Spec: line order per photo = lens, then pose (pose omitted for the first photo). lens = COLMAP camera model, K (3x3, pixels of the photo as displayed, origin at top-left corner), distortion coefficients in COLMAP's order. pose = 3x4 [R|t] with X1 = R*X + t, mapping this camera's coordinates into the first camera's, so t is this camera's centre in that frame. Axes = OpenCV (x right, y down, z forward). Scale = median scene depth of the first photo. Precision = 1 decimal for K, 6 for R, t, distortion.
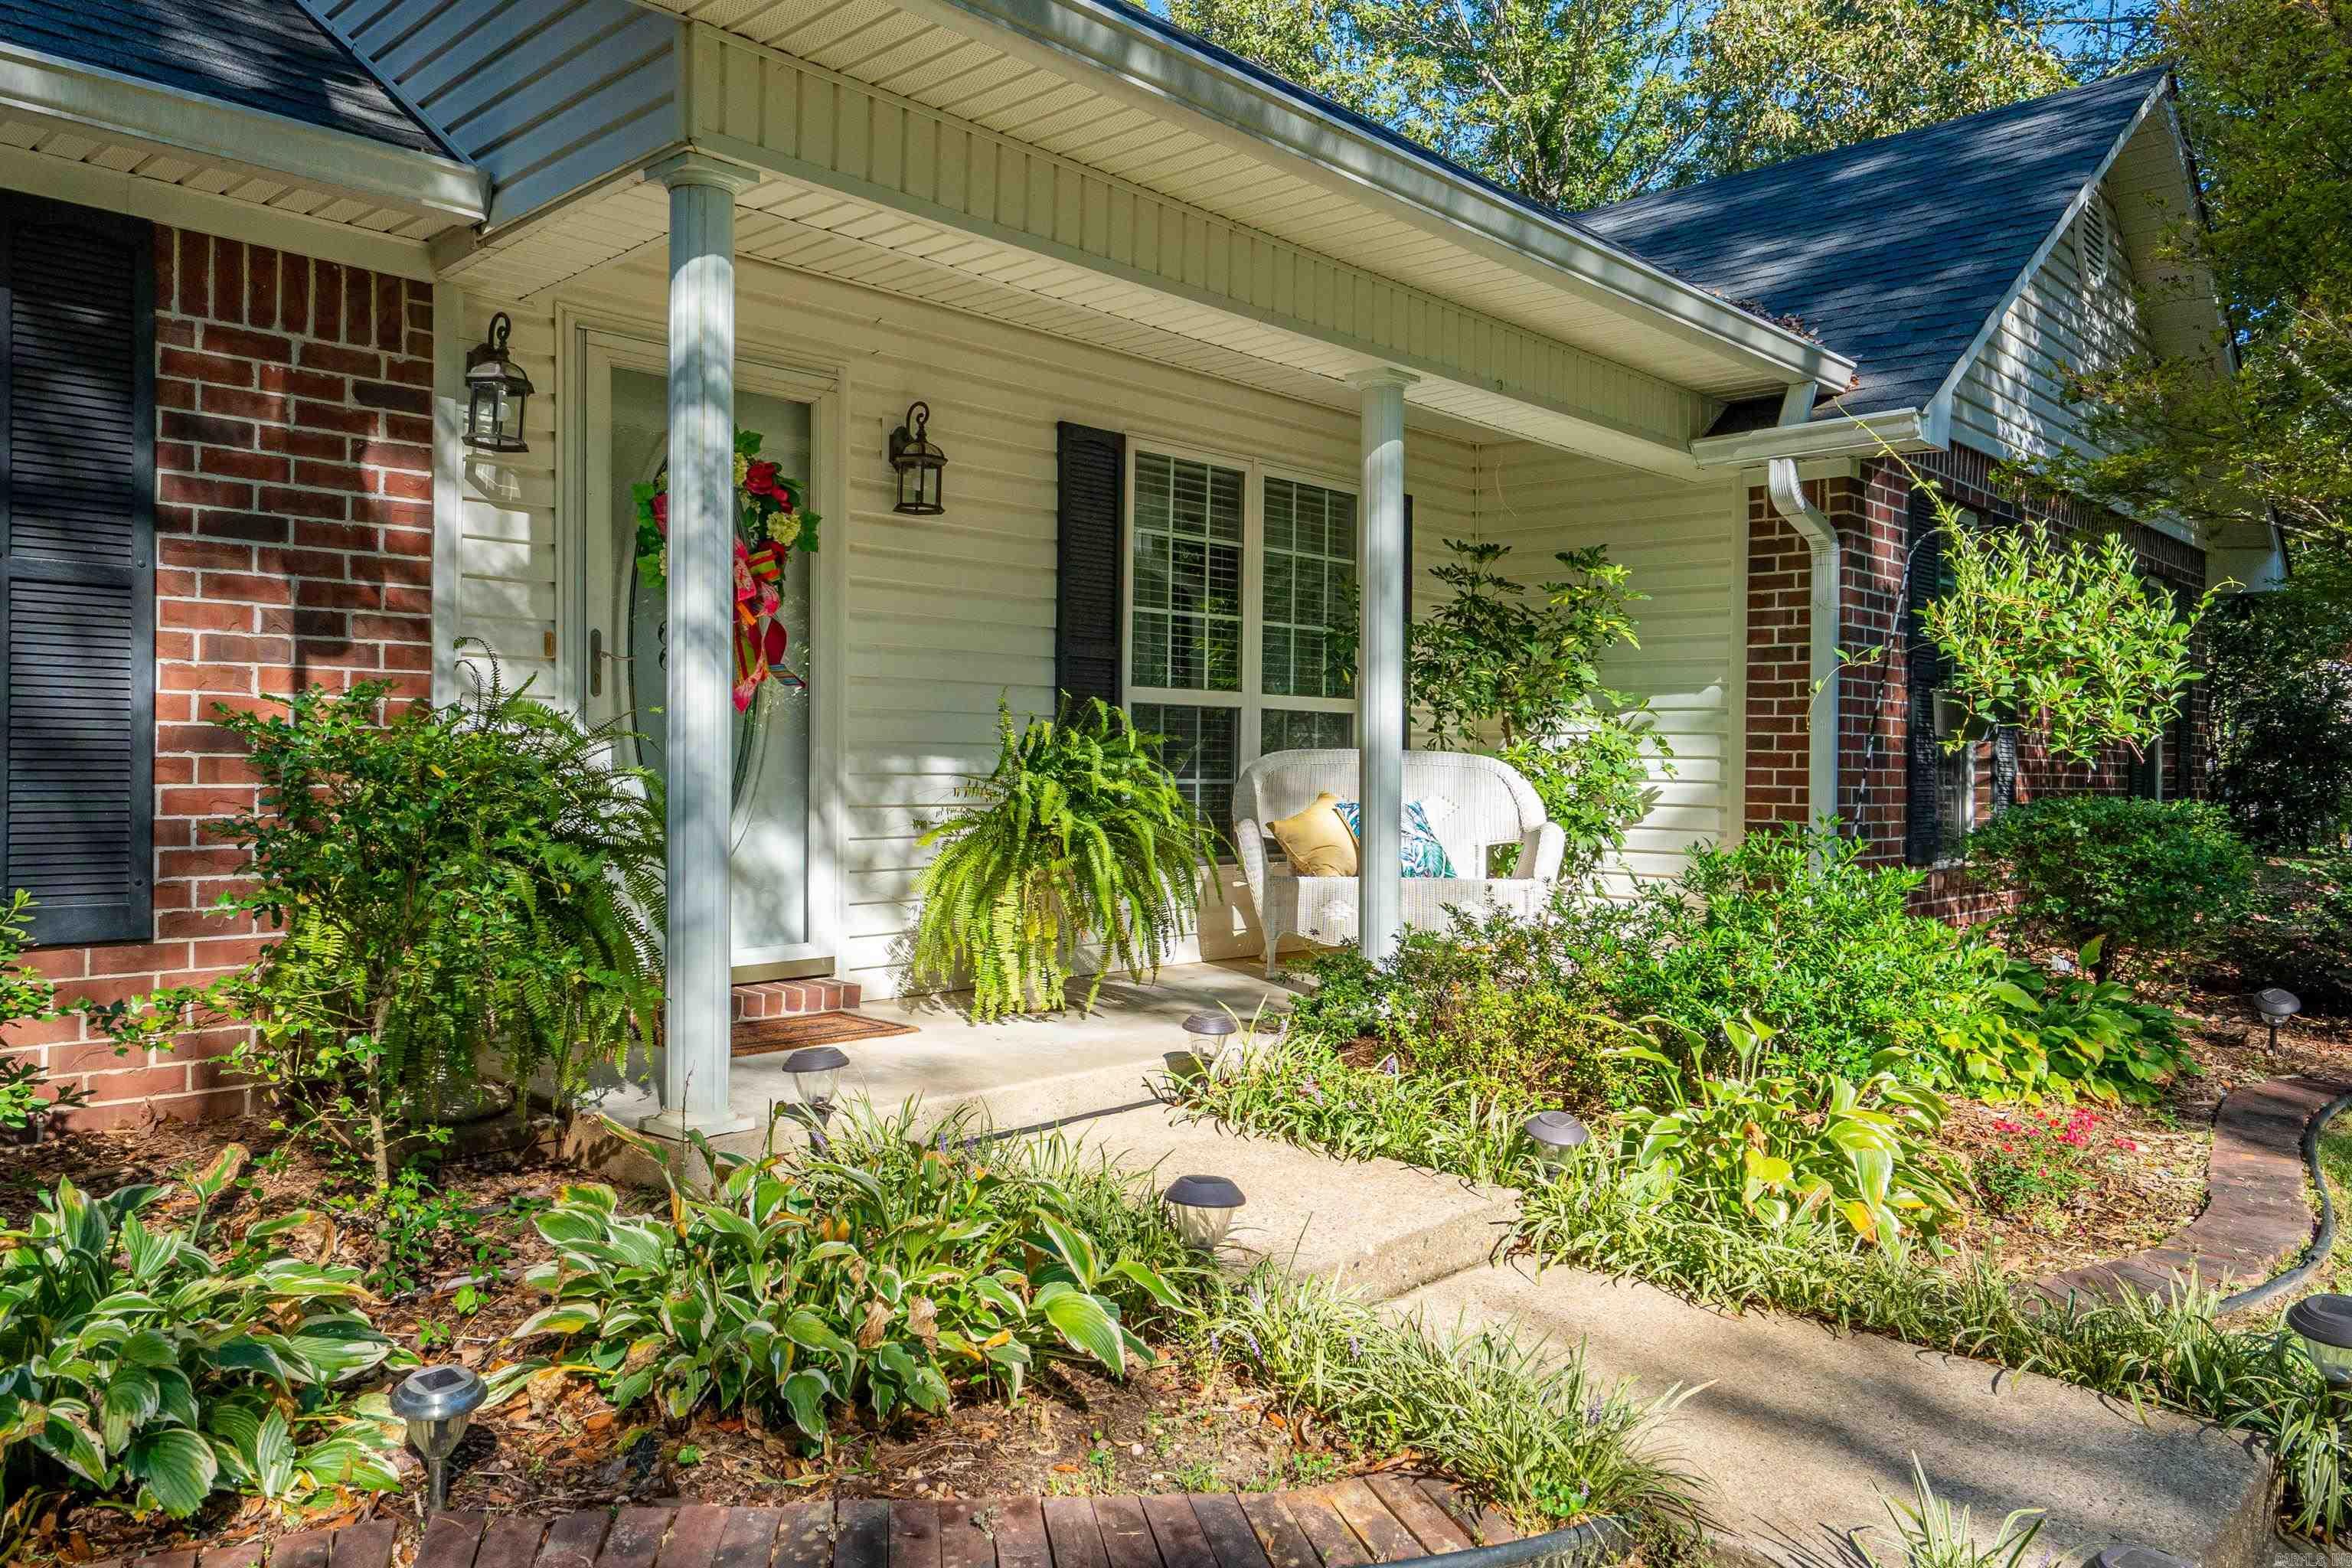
lens RADIAL K [[1637.0, 0, 1176.0], [0, 1637.0, 784.0], [0, 0, 1]] dist [-0.002395, -0.000779]
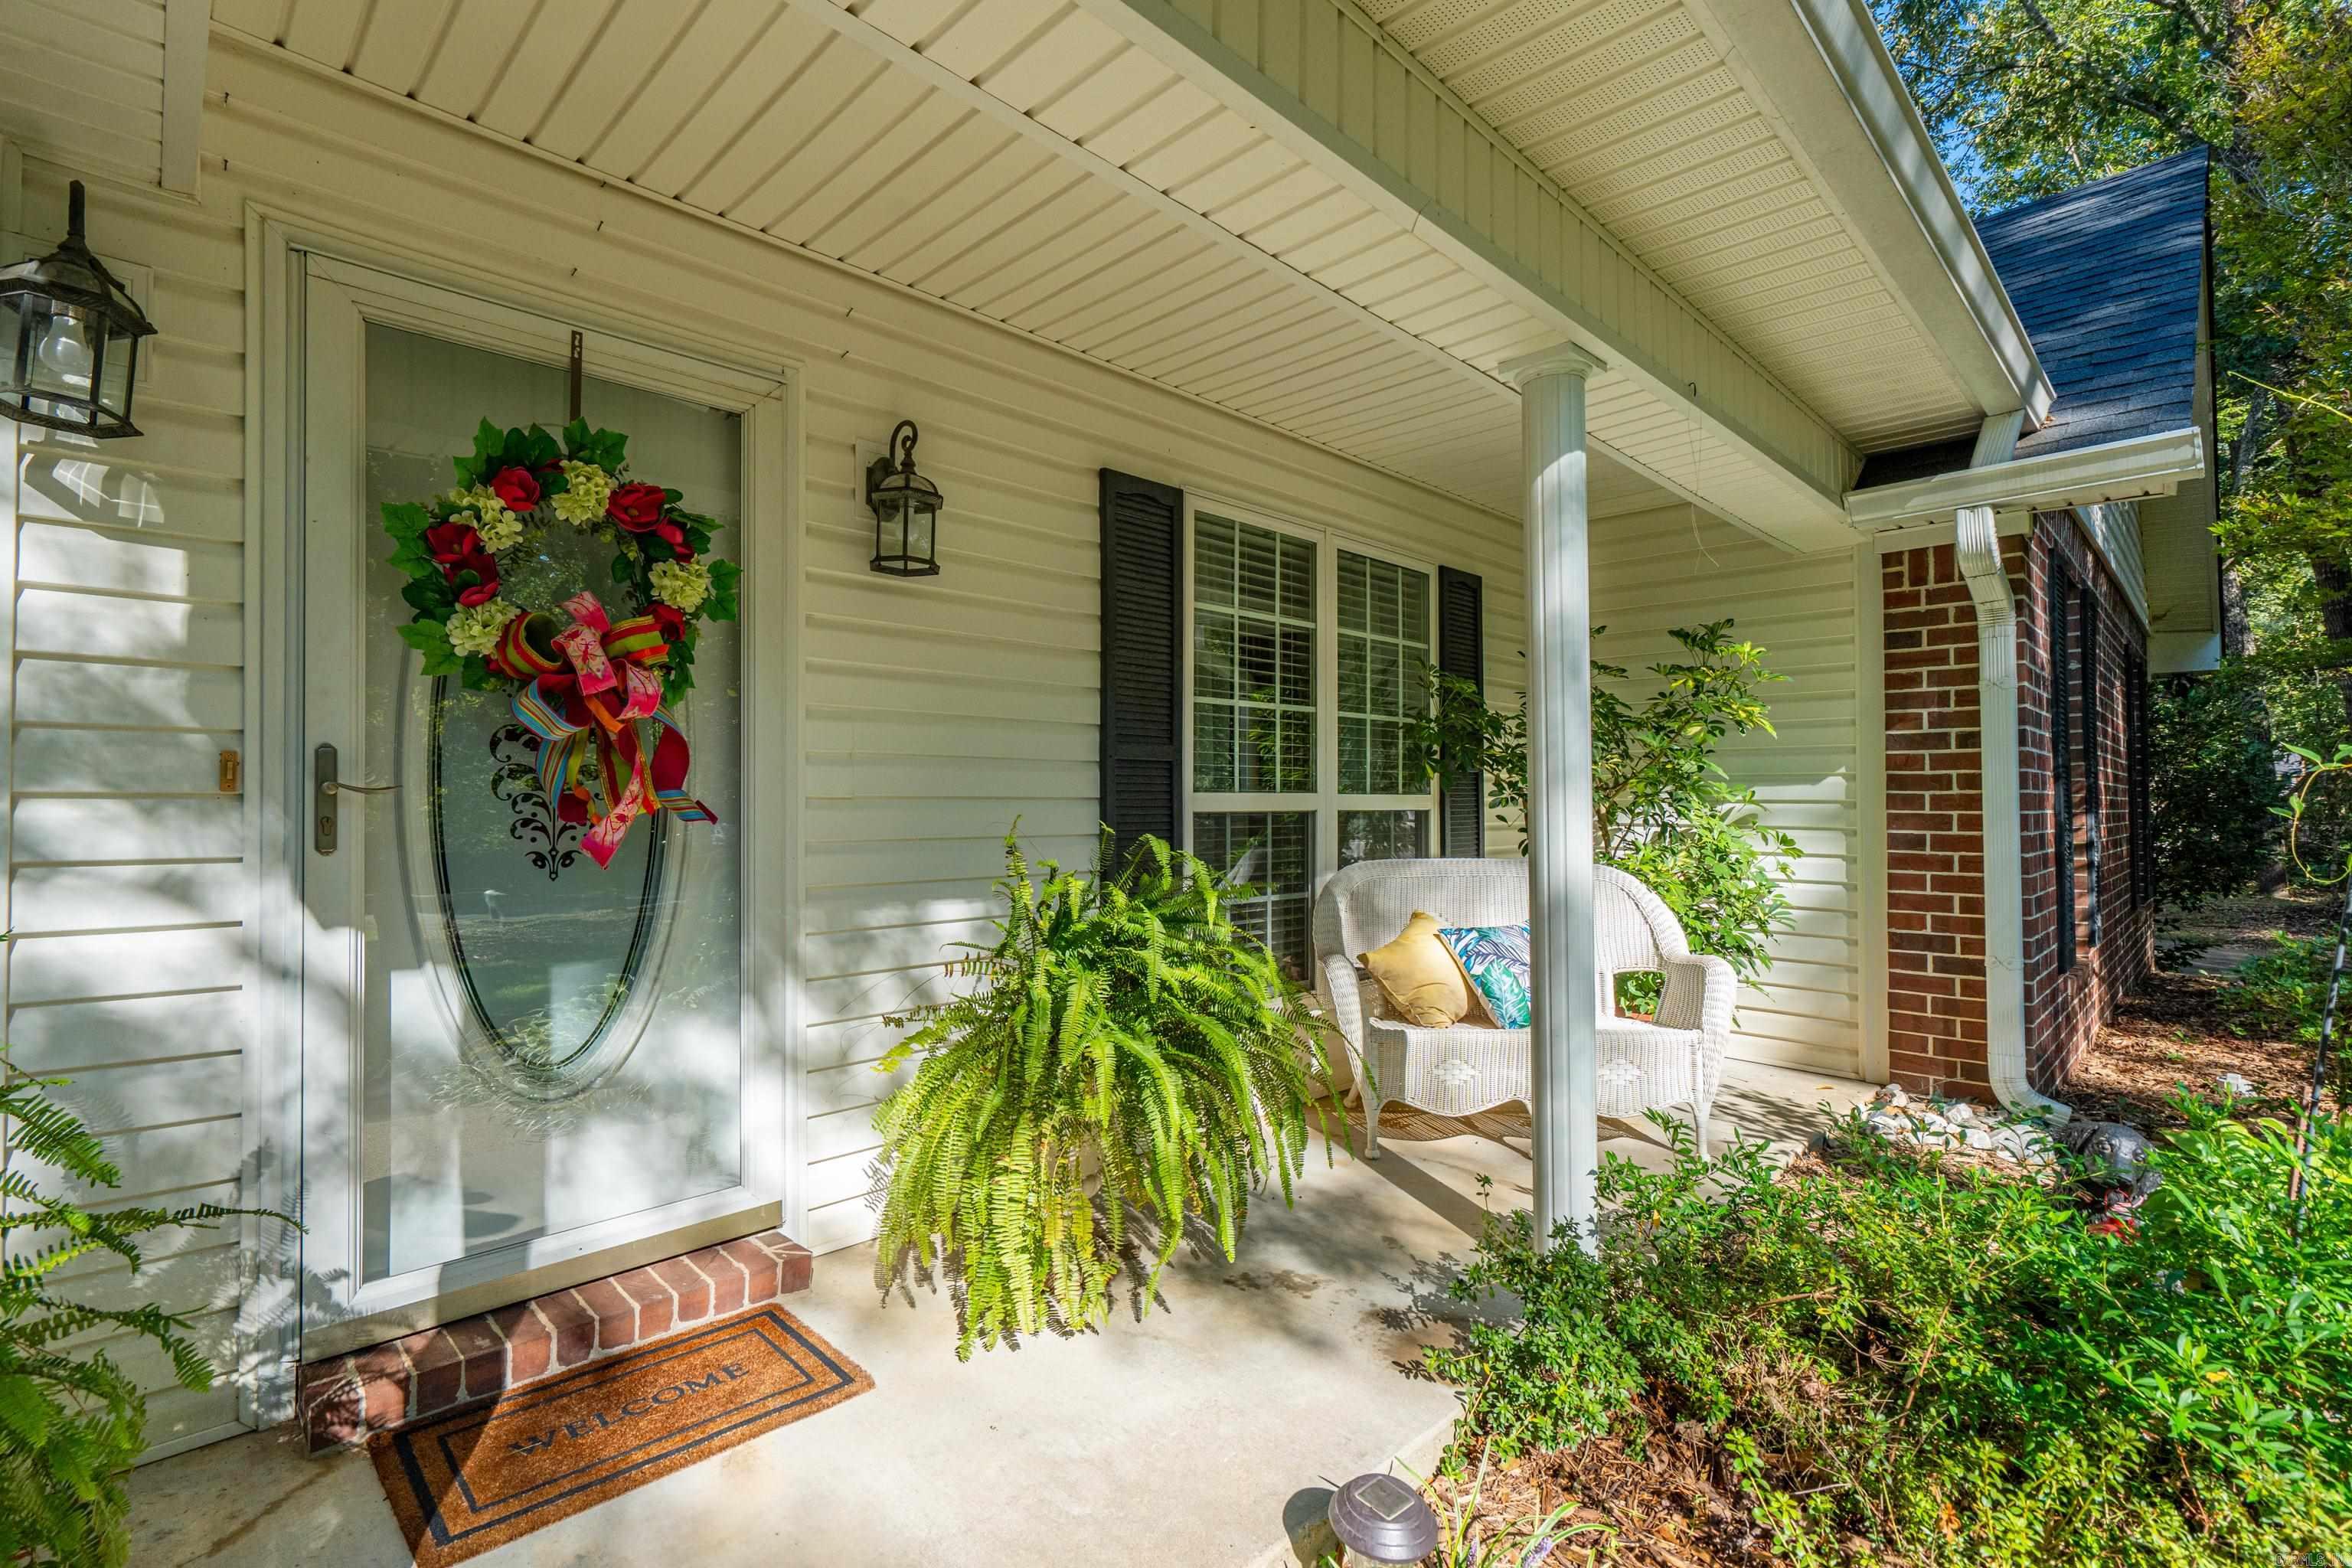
lens RADIAL K [[1081.5, 0, 1176.0], [0, 1081.5, 784.0], [0, 0, 1]] dist [0.000858, 0.000302]
pose [[0.999638, -0.011789, -0.024195, -0.023923], [0.011075, 0.999505, -0.029454, -0.050420], [0.024530, 0.029175, 0.999273, 0.474111]]
